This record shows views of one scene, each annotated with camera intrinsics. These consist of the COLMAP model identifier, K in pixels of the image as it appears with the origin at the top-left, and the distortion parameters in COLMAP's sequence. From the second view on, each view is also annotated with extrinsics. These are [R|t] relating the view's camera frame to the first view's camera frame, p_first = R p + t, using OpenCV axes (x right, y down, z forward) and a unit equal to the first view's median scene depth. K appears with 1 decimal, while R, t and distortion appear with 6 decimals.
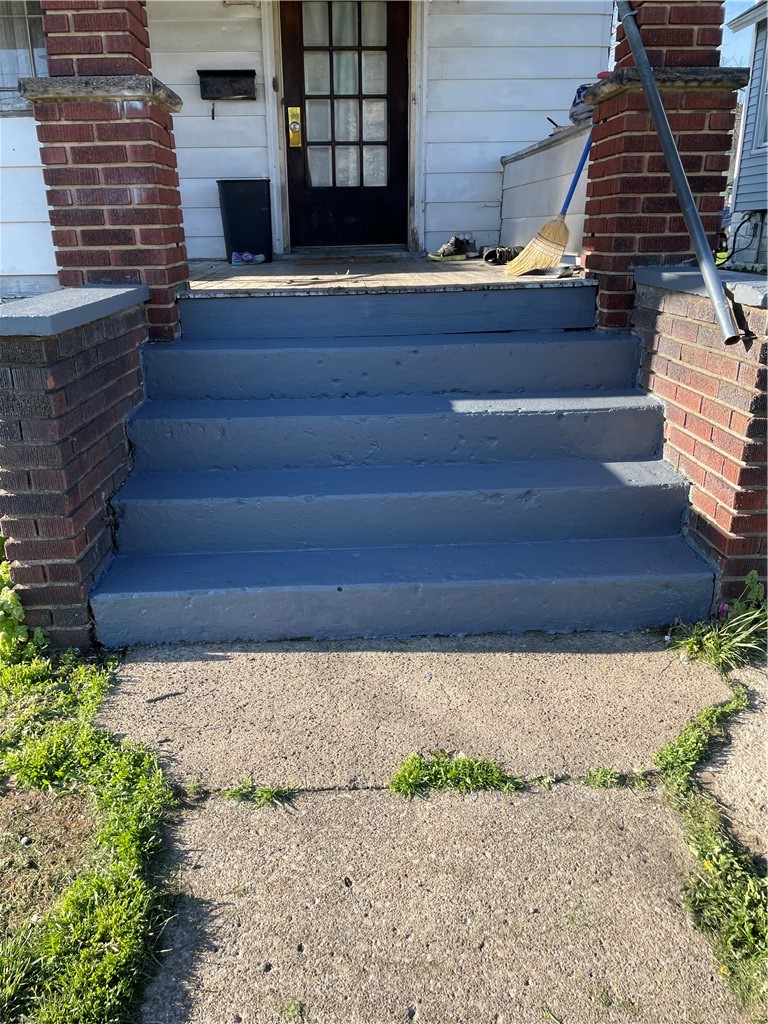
lens RADIAL K [[768.1, 0, 381.3], [0, 768.1, 505.2], [0, 0, 1]] dist [0.113444, -0.127667]
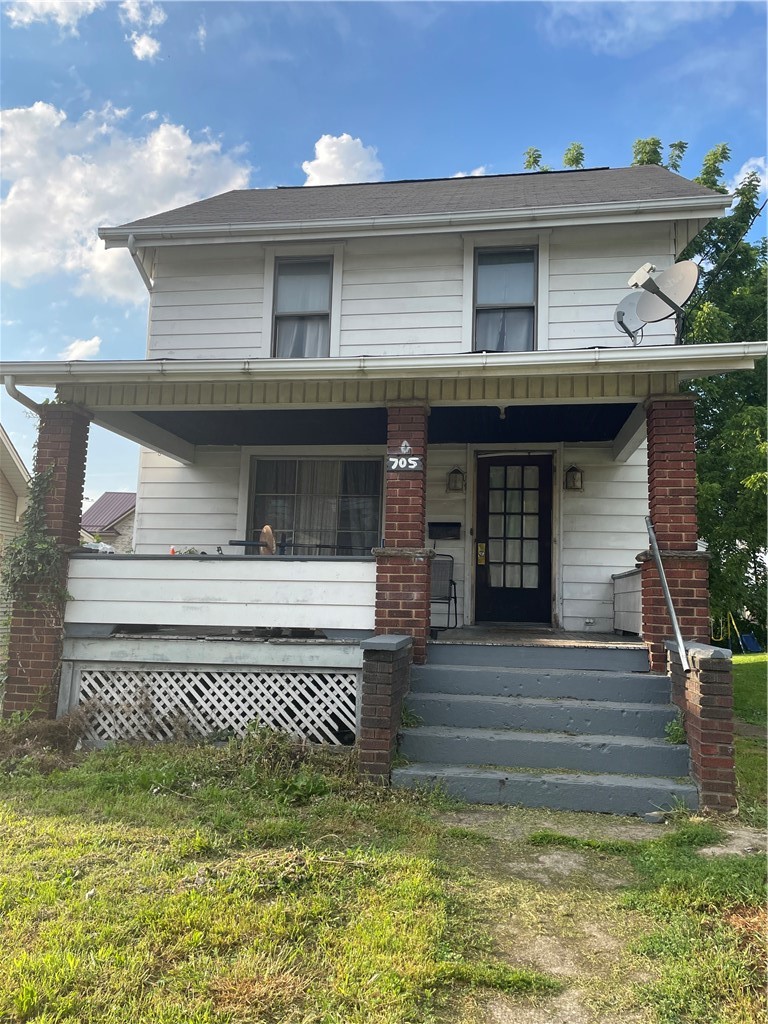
lens RADIAL K [[768.1, 0, 381.3], [0, 768.1, 505.2], [0, 0, 1]] dist [0.113444, -0.127667]
pose [[0.978602, 0.016271, -0.205120, 0.015935], [-0.107287, 0.890985, -0.441176, 0.177879], [0.175580, 0.453742, 0.873665, -0.534059]]
